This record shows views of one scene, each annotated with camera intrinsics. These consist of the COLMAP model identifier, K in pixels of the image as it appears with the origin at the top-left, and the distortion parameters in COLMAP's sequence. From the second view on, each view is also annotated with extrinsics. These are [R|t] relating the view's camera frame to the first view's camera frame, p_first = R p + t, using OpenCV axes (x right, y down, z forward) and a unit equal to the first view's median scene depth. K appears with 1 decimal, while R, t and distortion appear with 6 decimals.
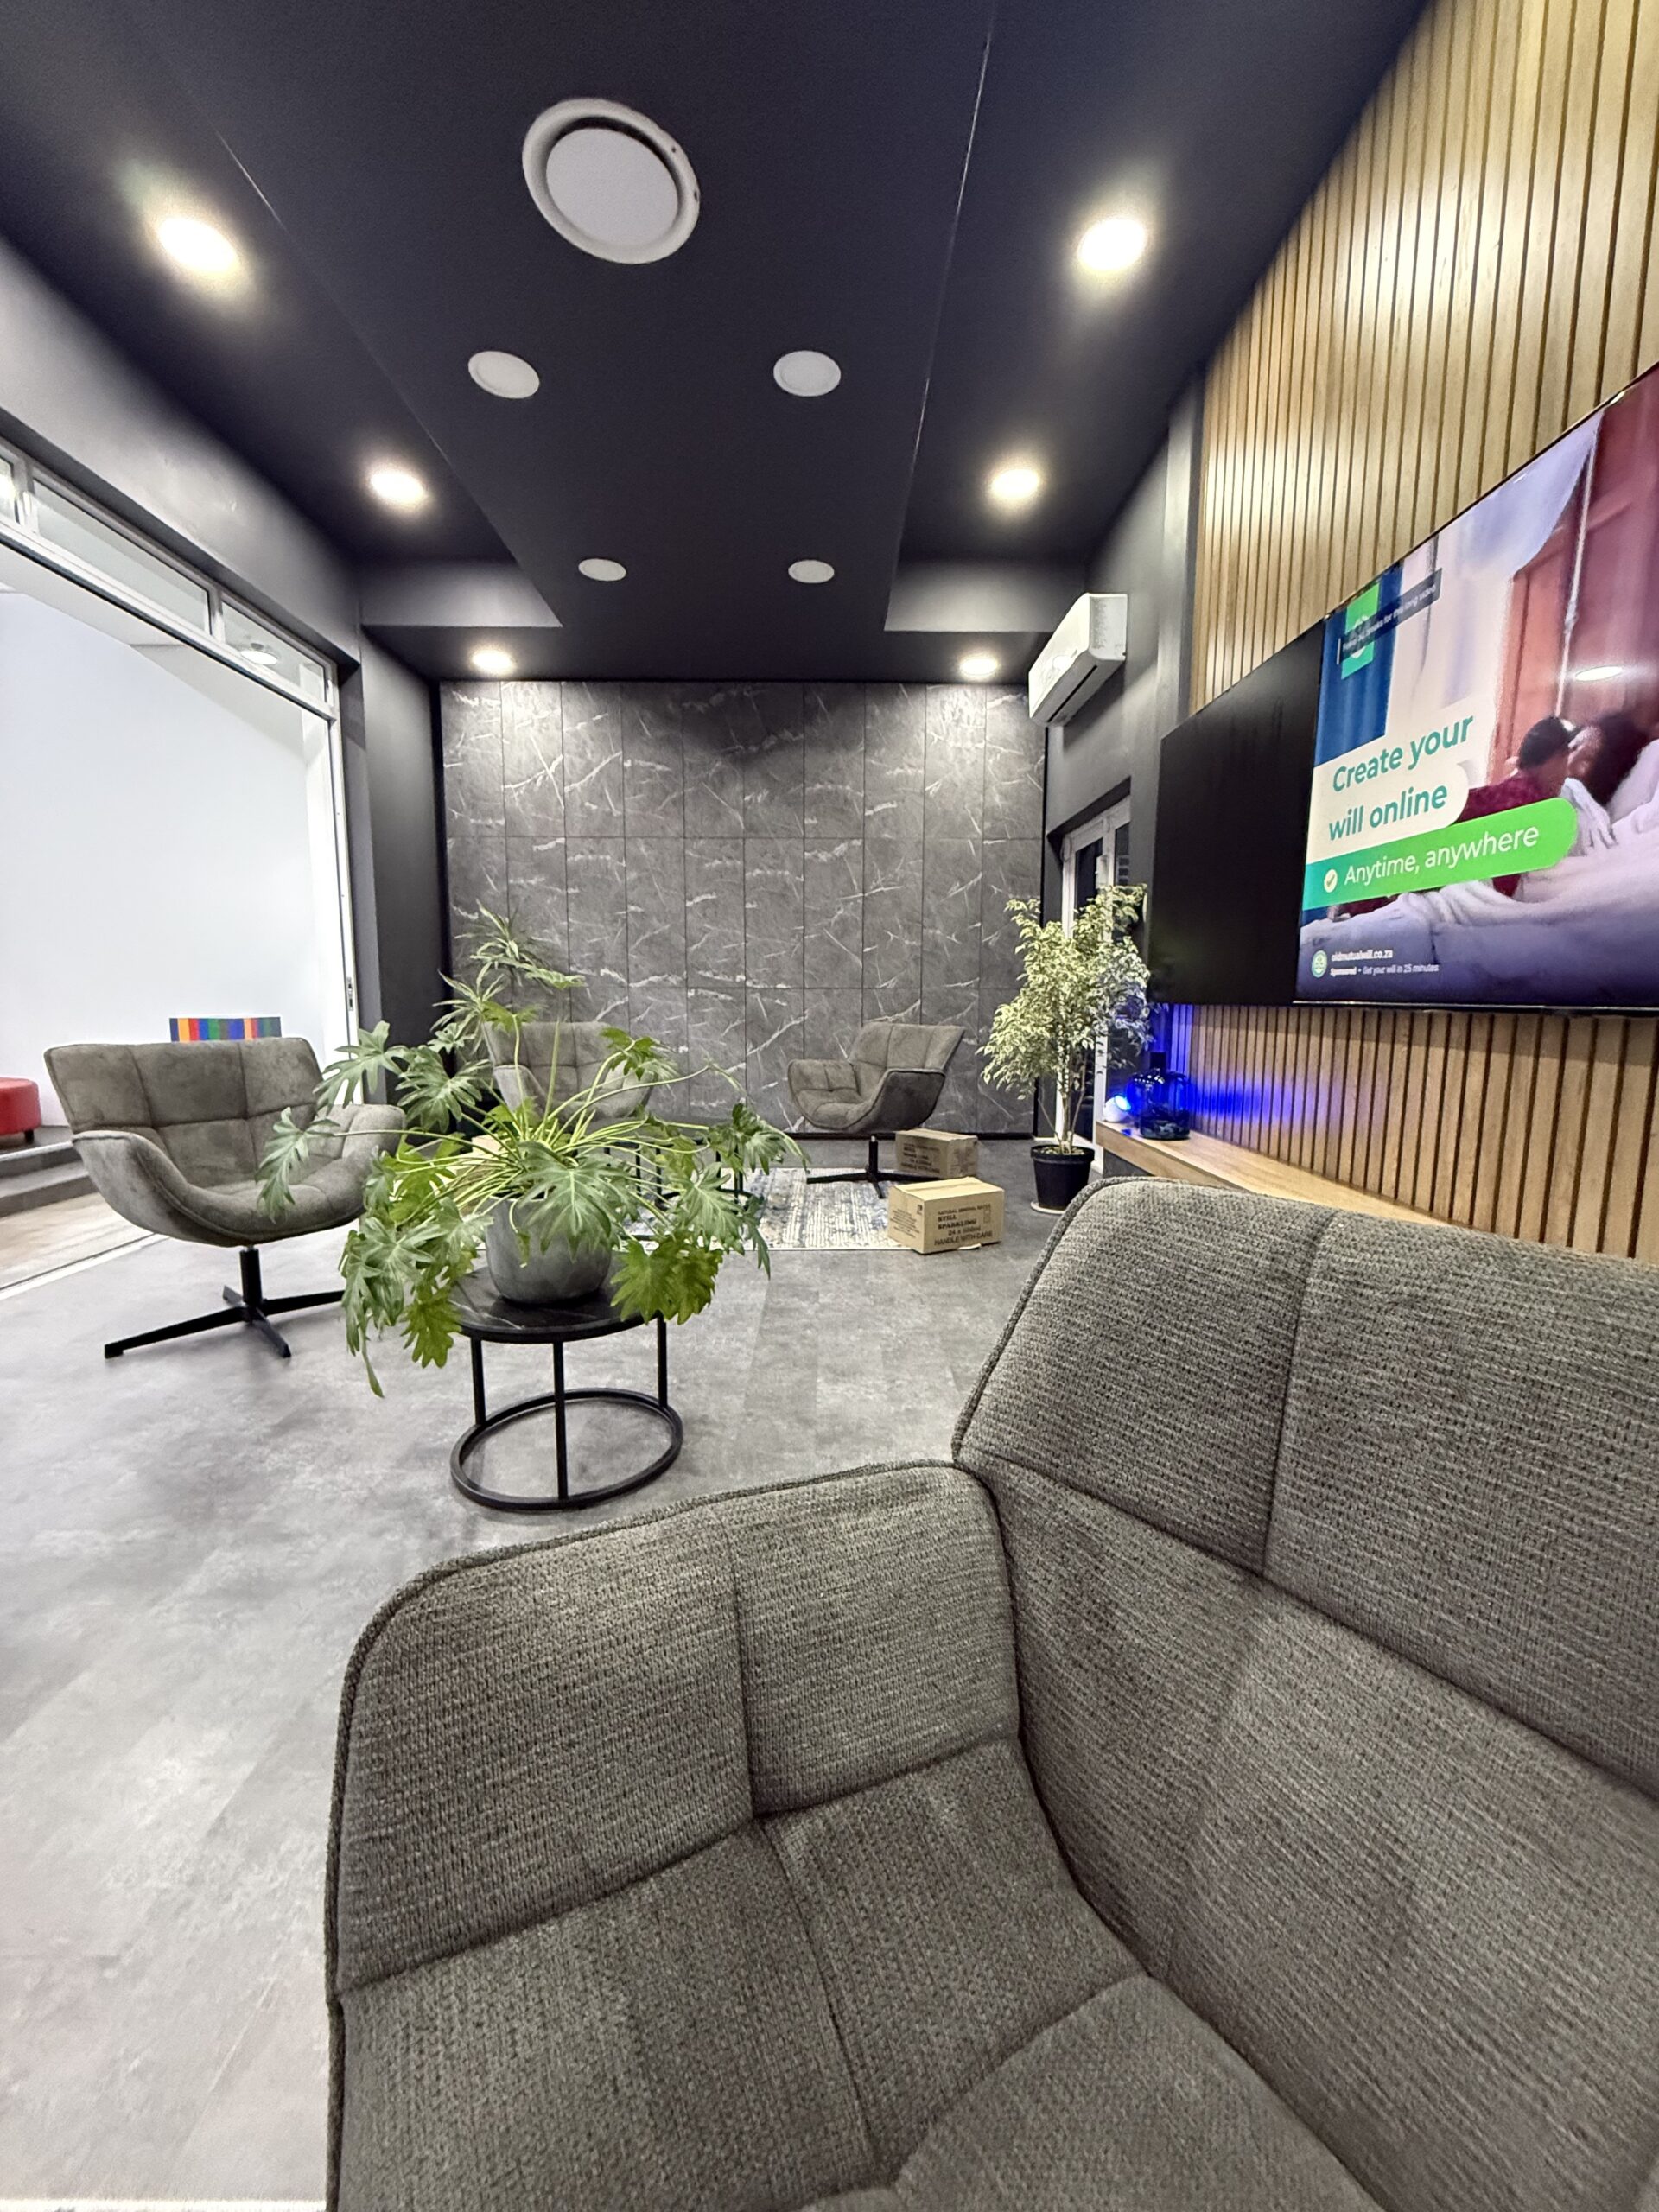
lens RADIAL K [[893.8, 0, 820.9], [0, 893.8, 1105.9], [0, 0, 1]] dist [-0.001296, 0.000033]
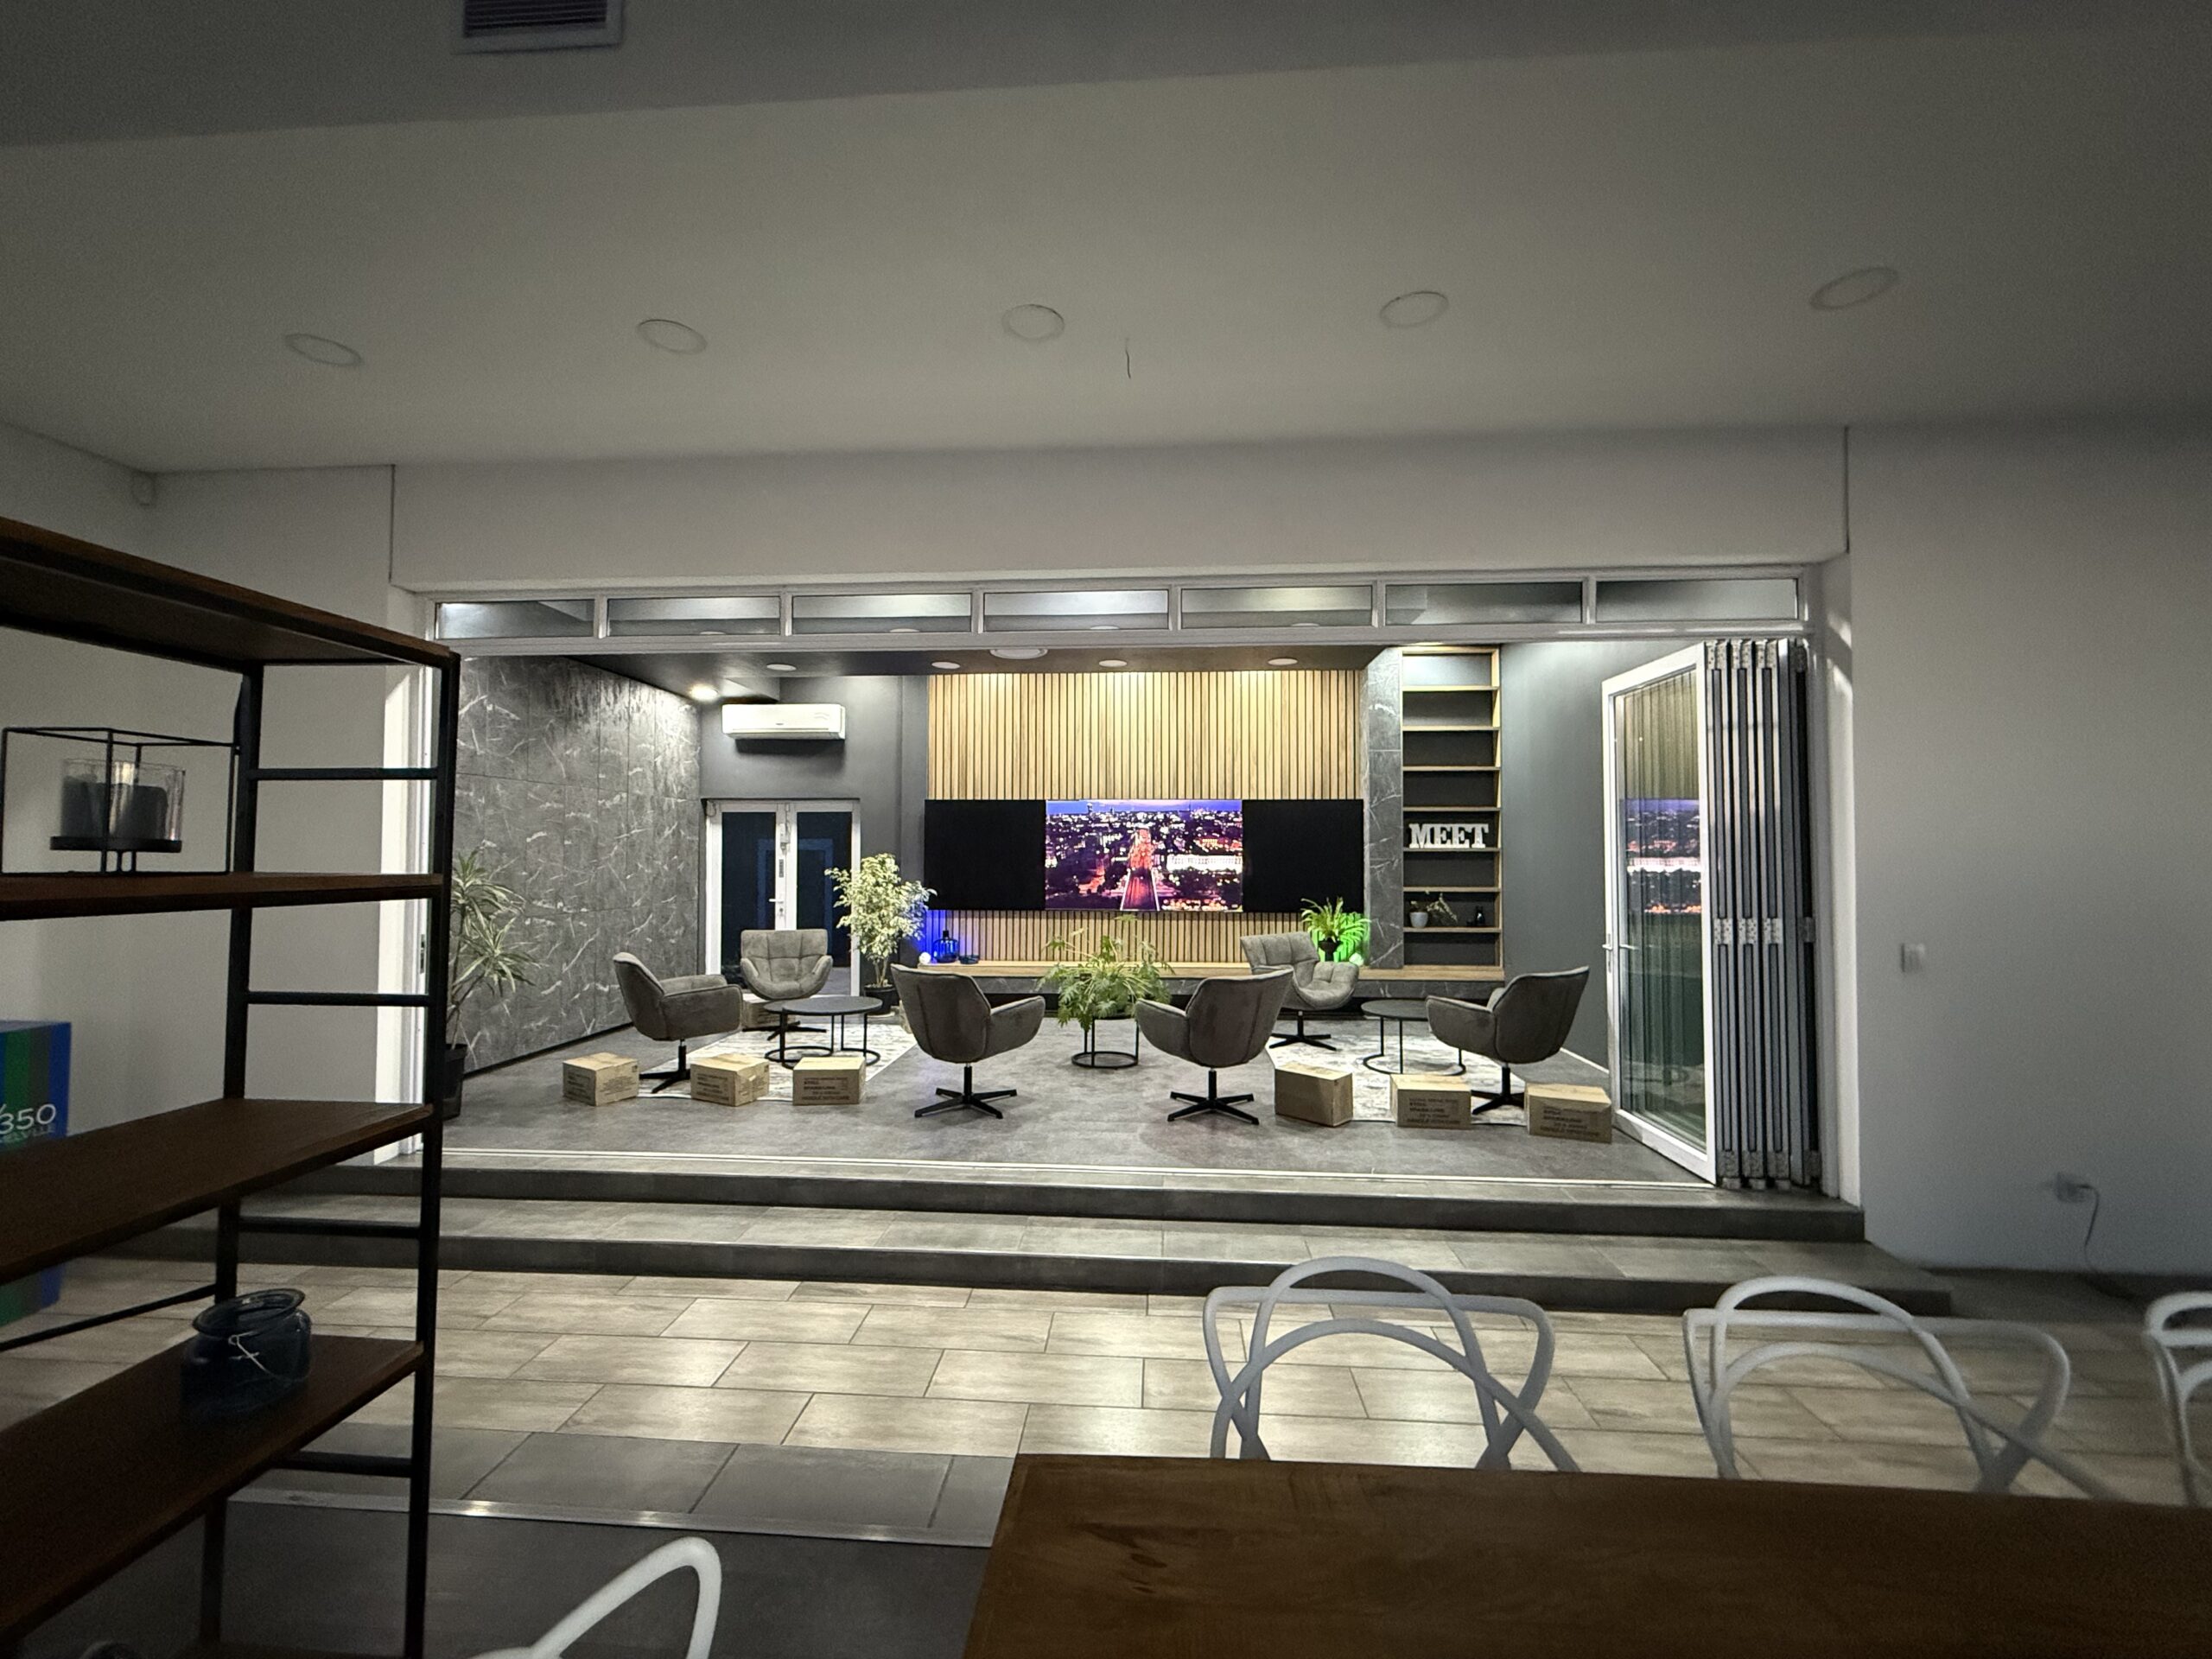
lens RADIAL K [[893.8, 0, 1106.0], [0, 893.8, 829.5], [0, 0, 1]] dist [-0.001296, 0.000033]
pose [[0.075943, 0.023251, 0.996841, -1.200539], [0.119814, 0.992272, -0.032272, -0.122454], [-0.989888, 0.121886, 0.072571, 0.230562]]
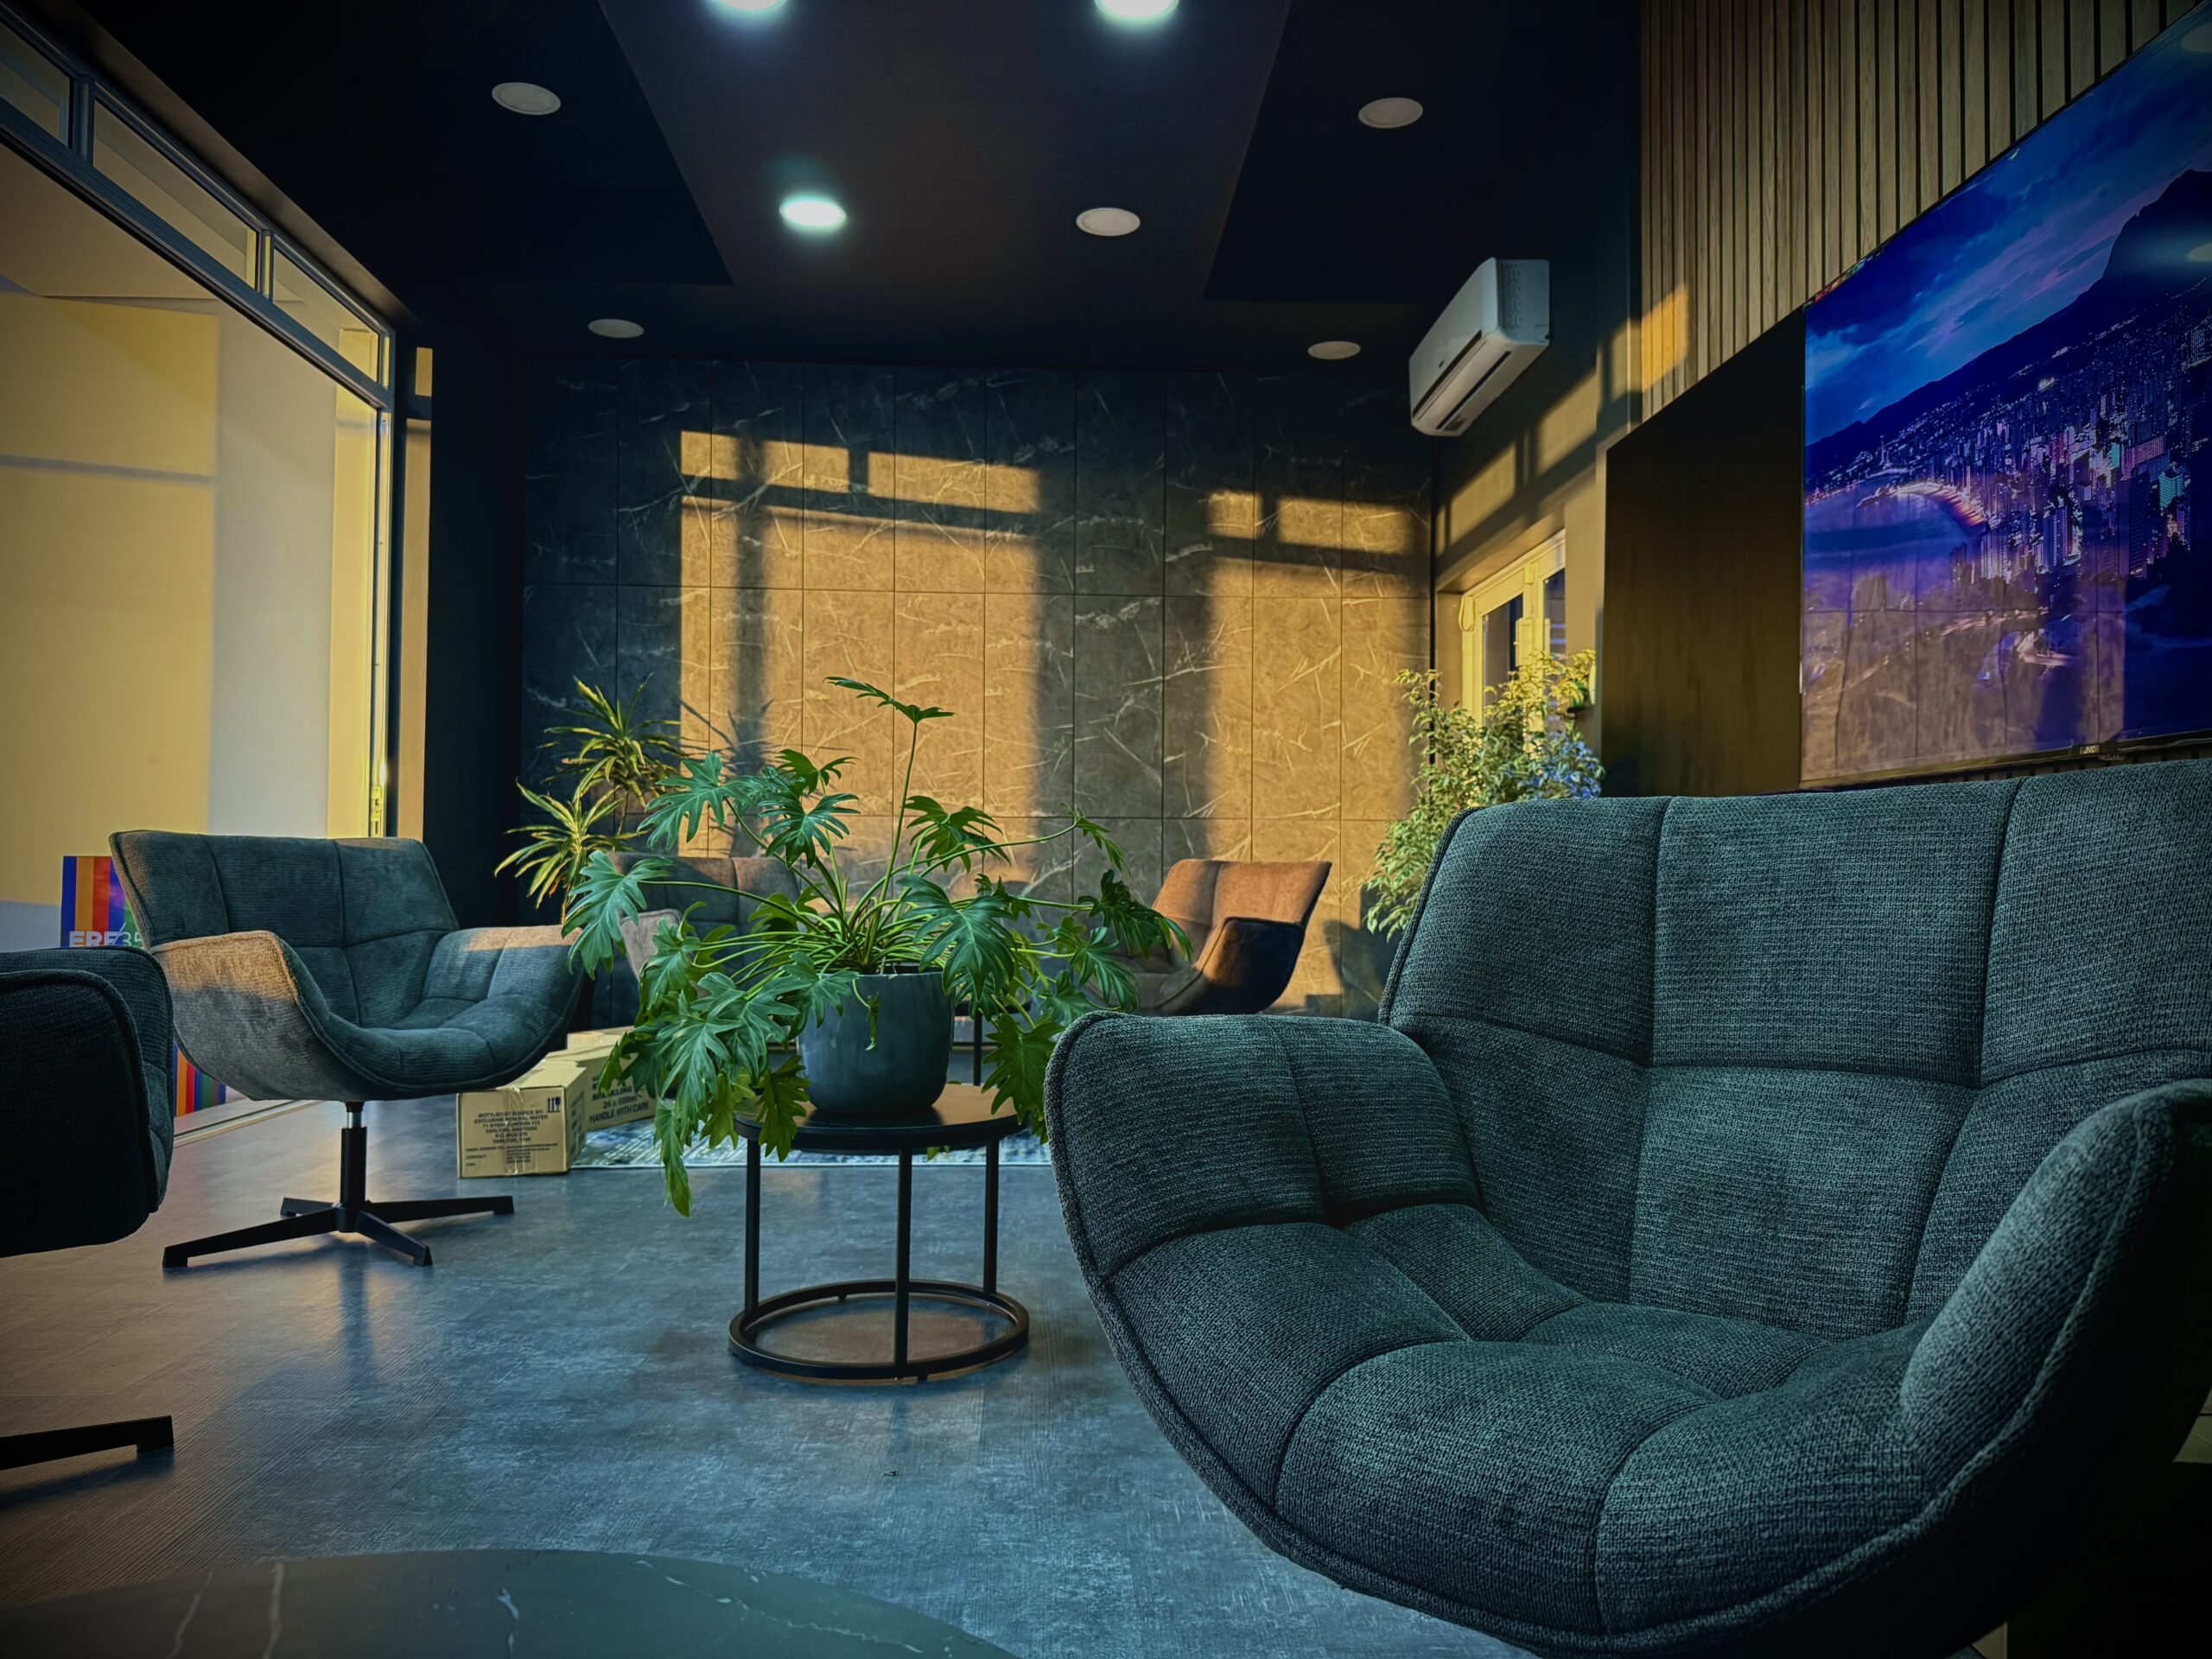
lens RADIAL K [[1542.5, 0, 1104.8], [0, 1542.5, 844.5], [0, 0, 1]] dist [0.104240, -0.198221]
pose [[0.998854, 0.004327, 0.047675, -0.051158], [0.002631, 0.989439, -0.144923, 0.053711], [-0.047799, 0.144882, 0.988294, -0.116284]]
